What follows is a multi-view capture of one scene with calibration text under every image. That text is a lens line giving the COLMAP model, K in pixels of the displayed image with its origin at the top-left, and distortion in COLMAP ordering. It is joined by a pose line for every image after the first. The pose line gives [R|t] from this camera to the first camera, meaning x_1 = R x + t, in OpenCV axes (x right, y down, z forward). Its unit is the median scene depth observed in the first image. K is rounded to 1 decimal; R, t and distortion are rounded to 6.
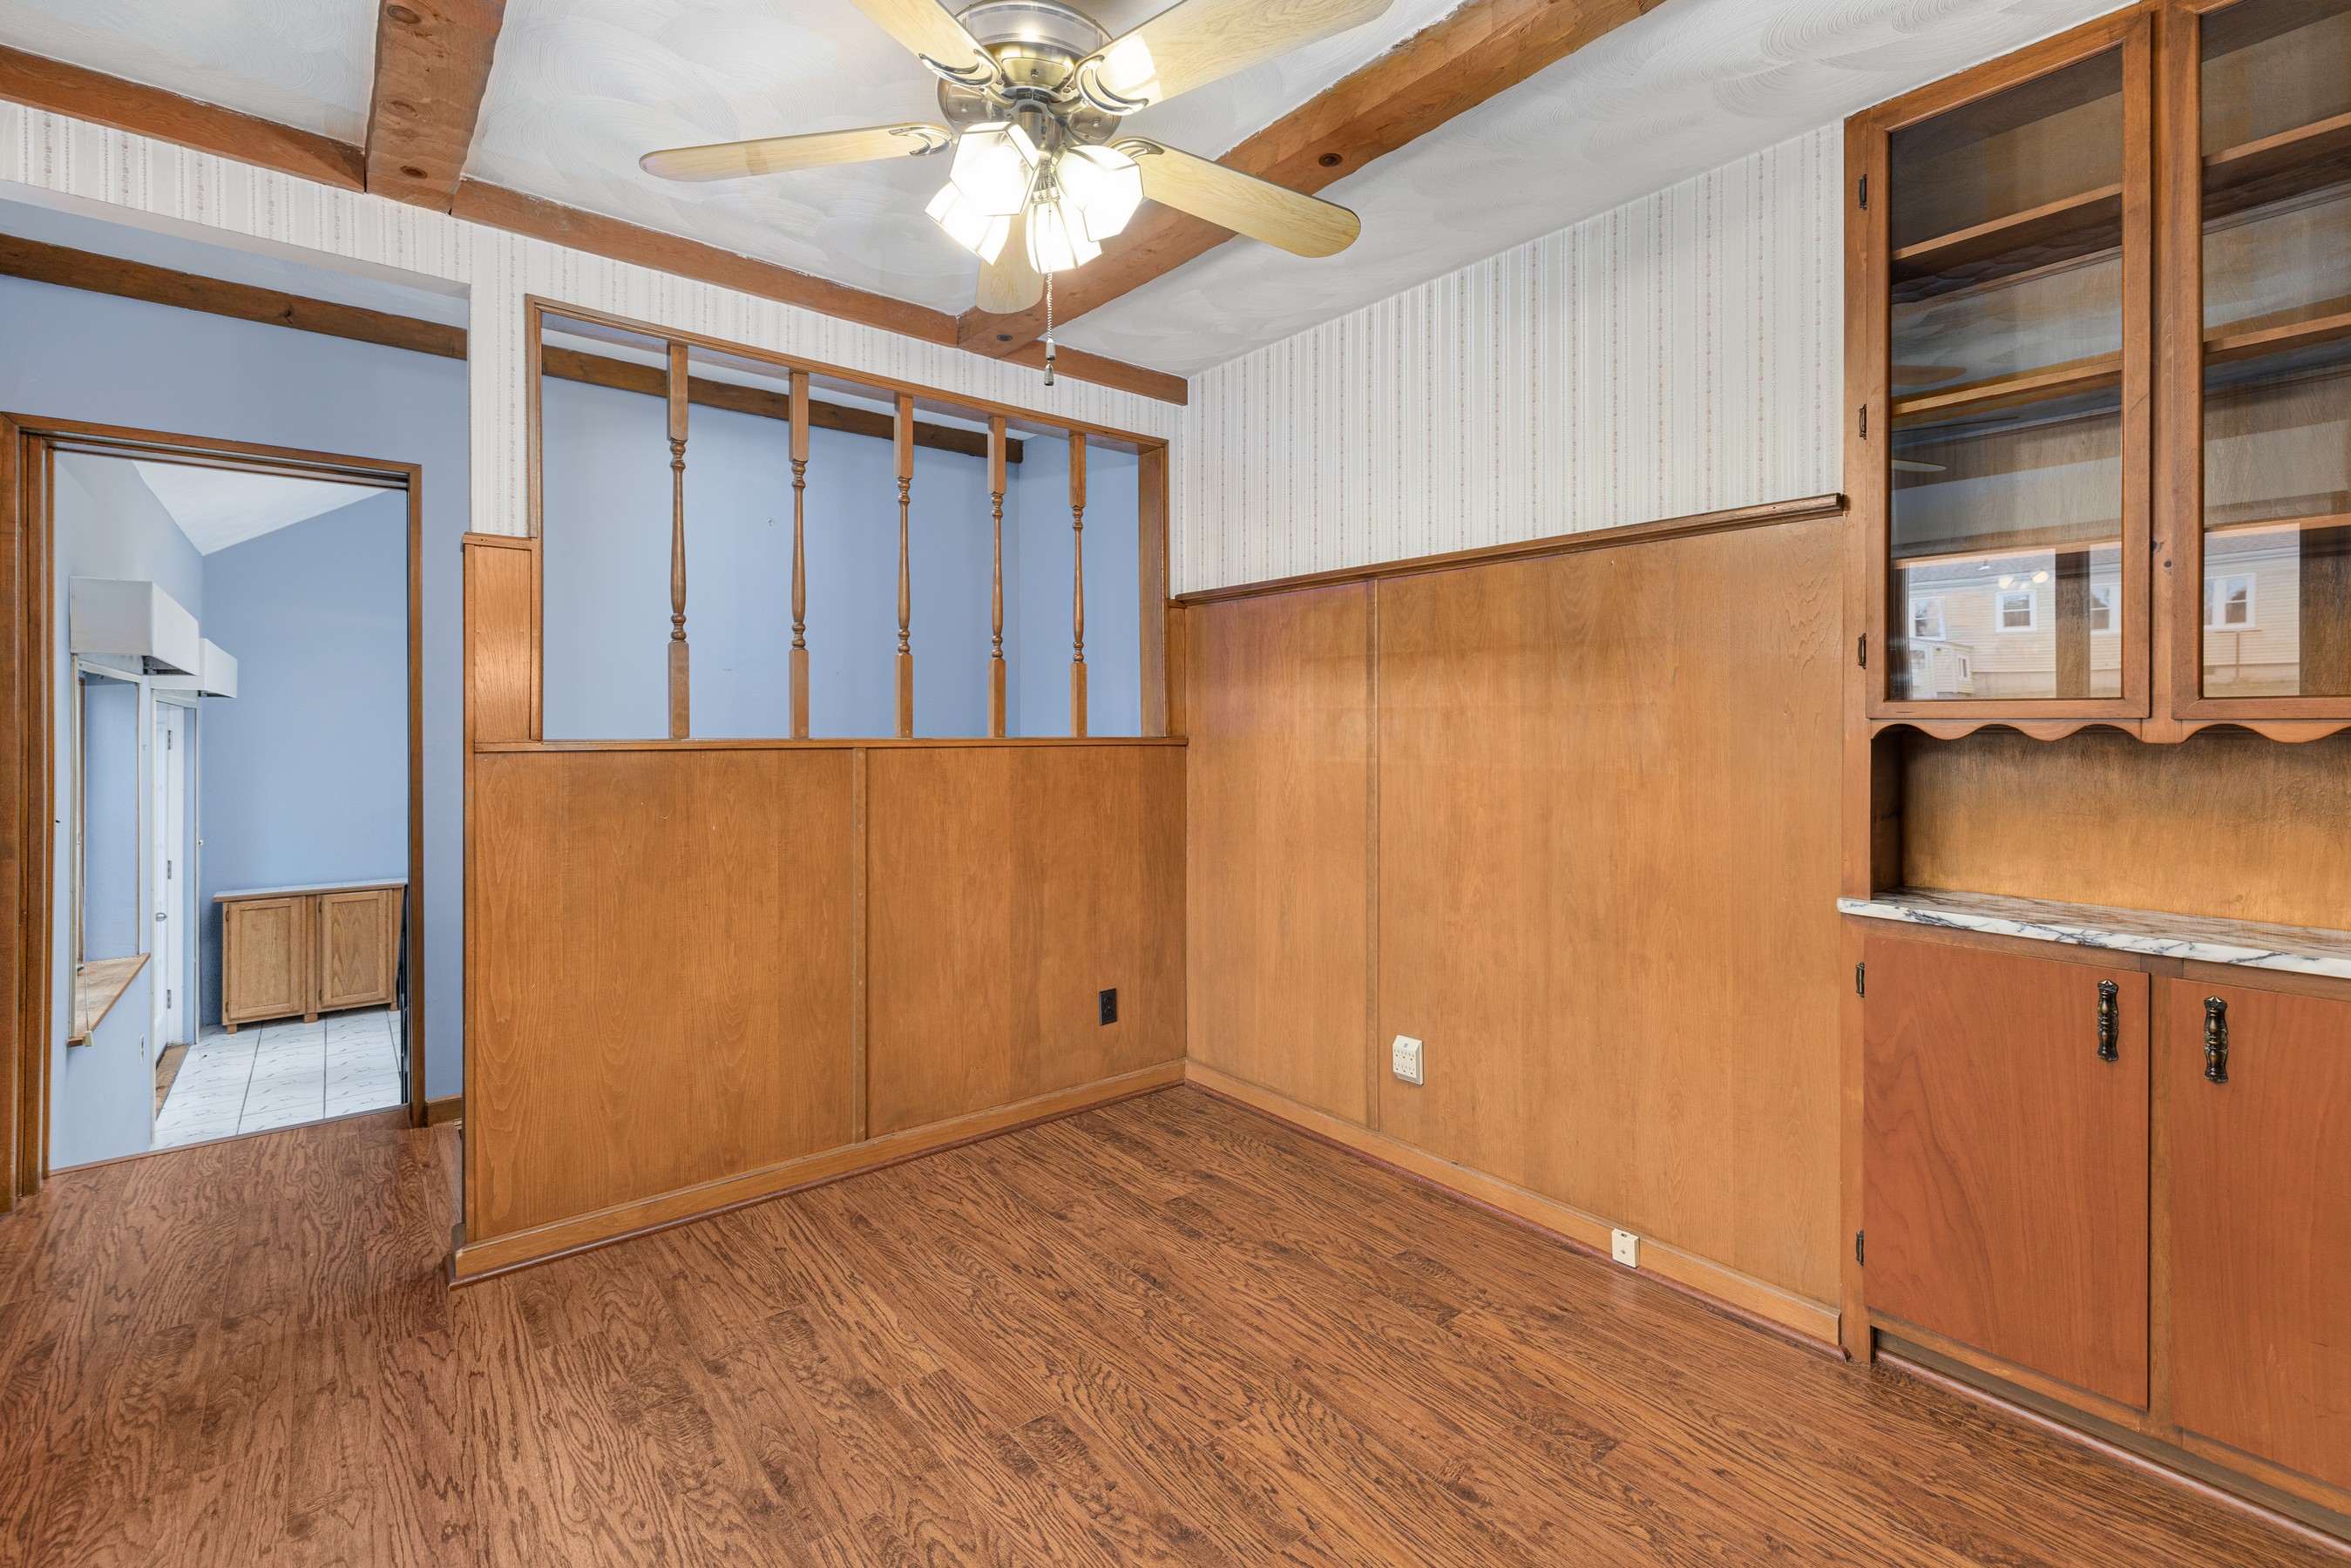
lens RADIAL K [[1030.4, 0, 1141.3], [0, 1030.4, 728.5], [0, 0, 1]] dist [-0.001899, 0.000953]
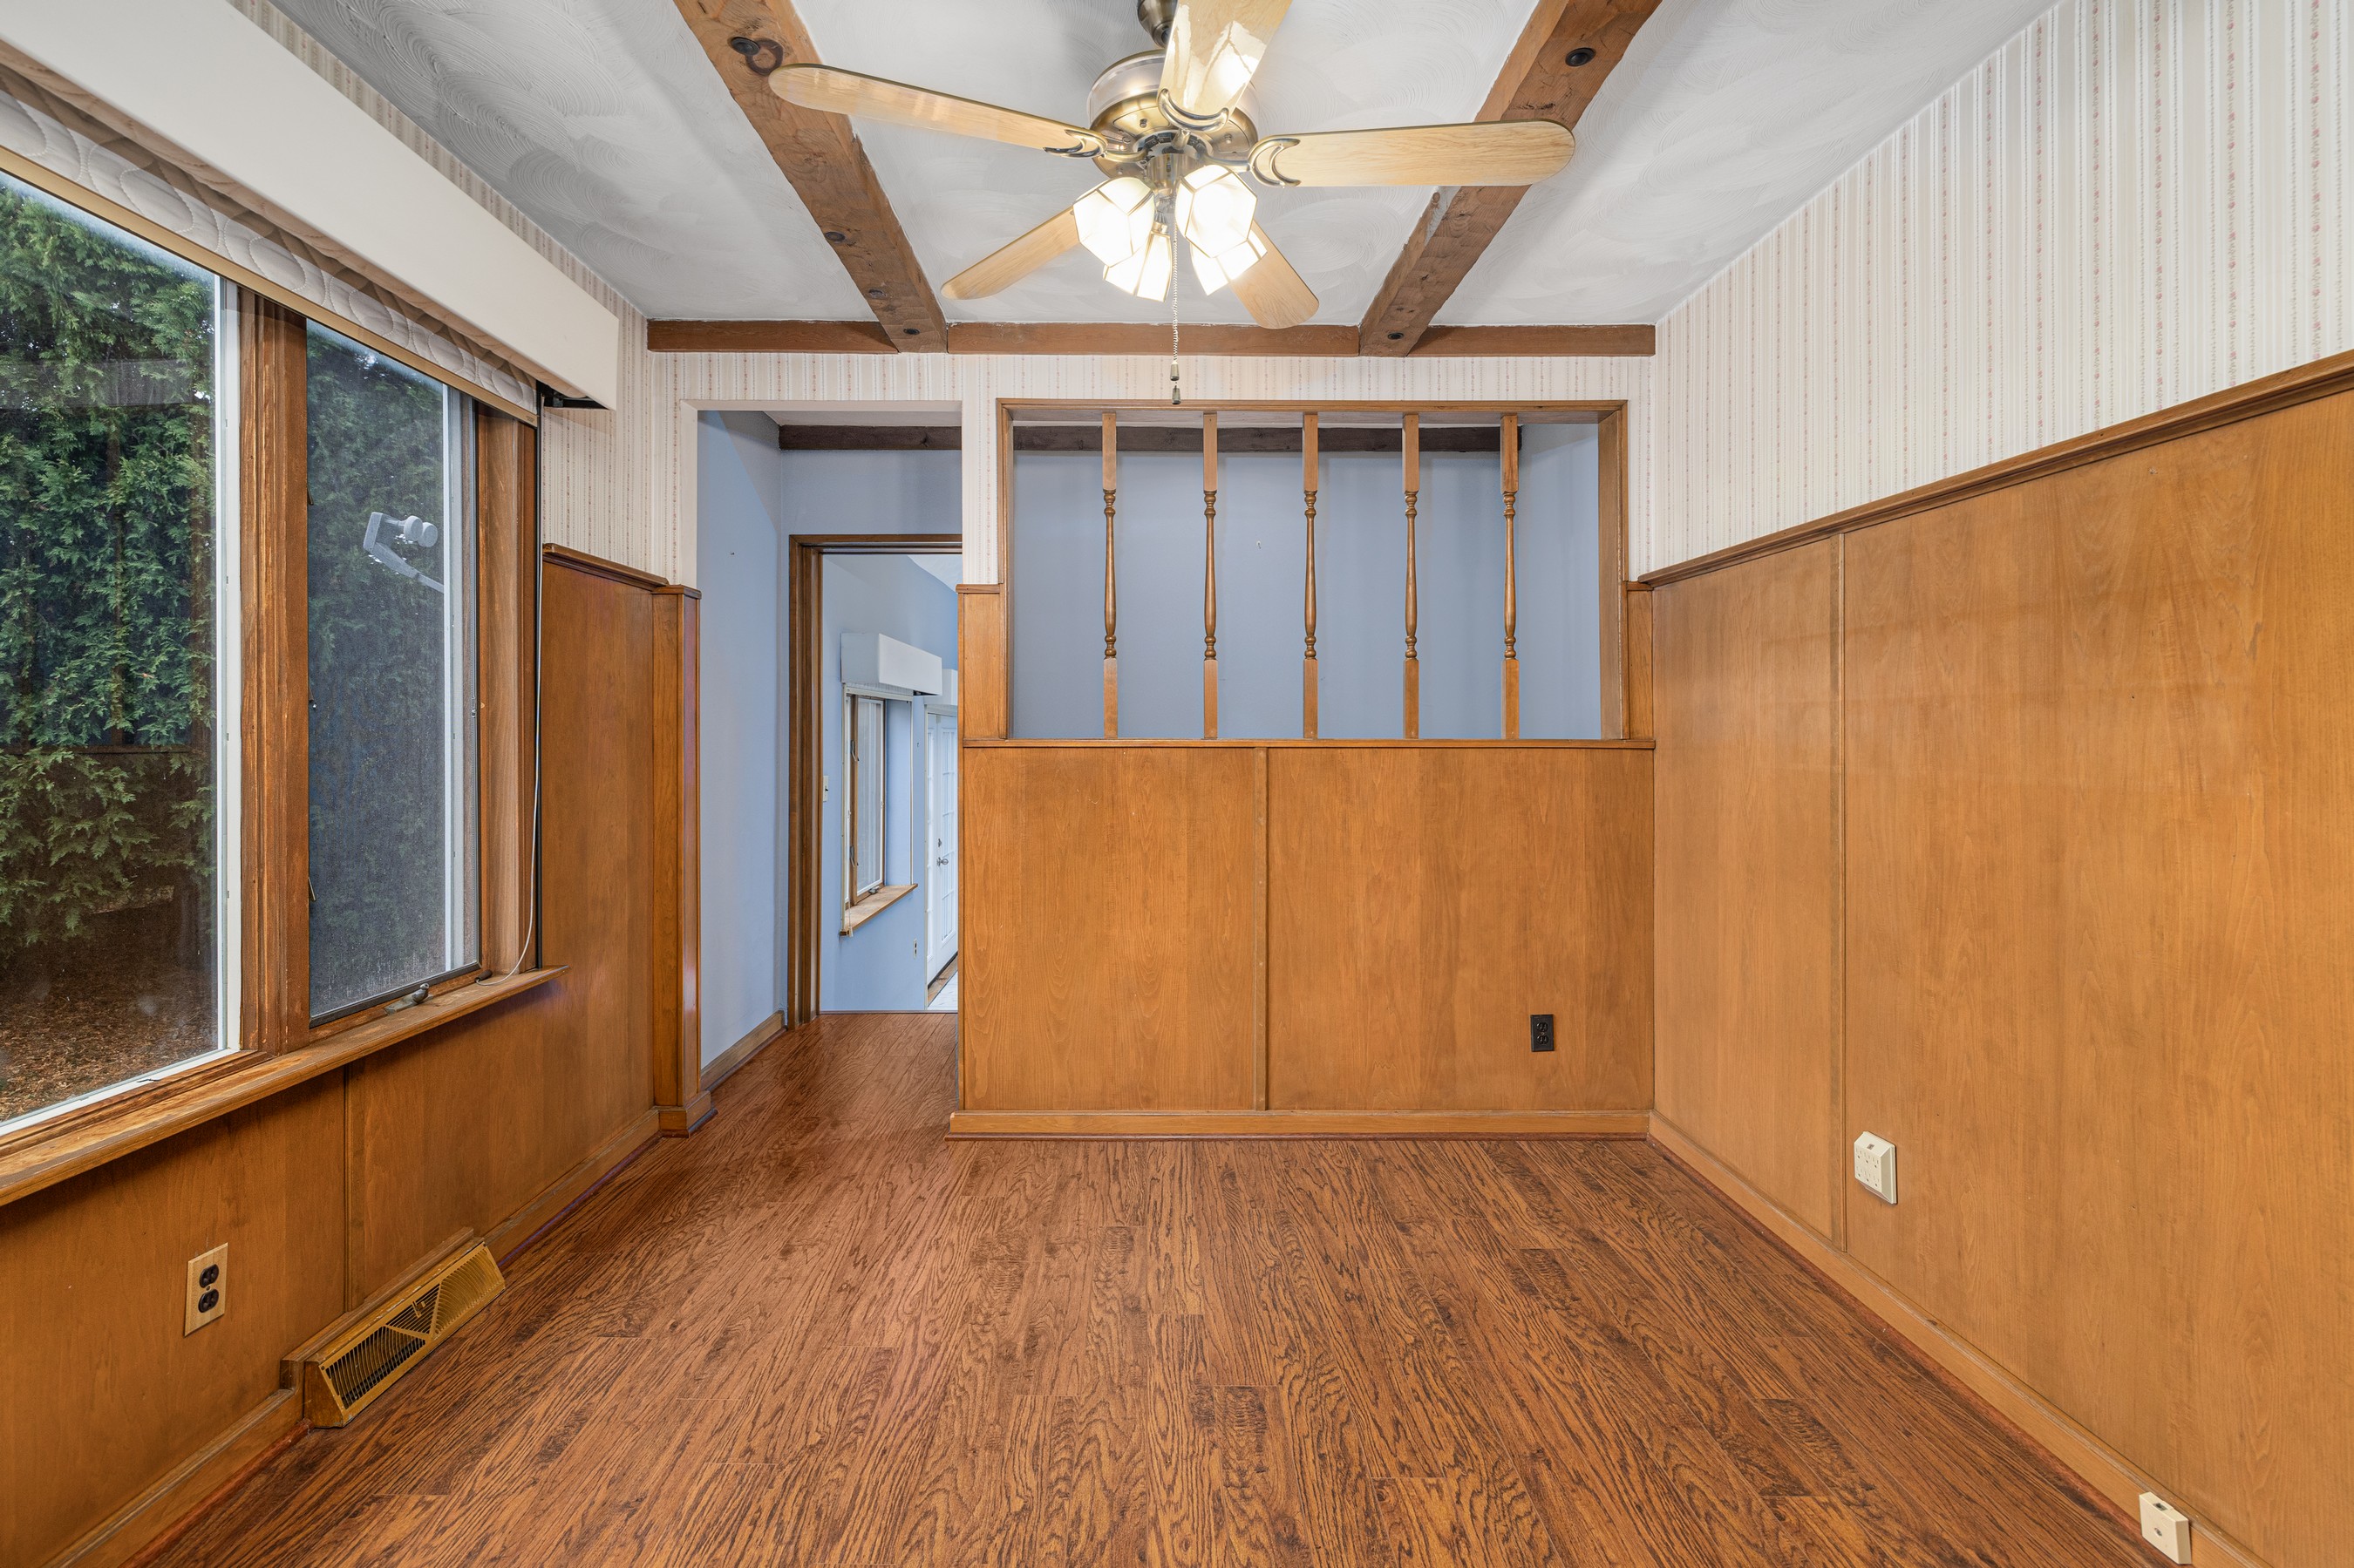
lens RADIAL K [[1024.9, 0, 1159.1], [0, 1024.9, 737.3], [0, 0, 1]] dist [0.000296, 0.000444]
pose [[0.783581, 0.001260, -0.621288, 0.335443], [-0.000431, 0.999999, 0.001485, 0.007104], [0.621289, -0.000896, 0.783581, 0.092939]]
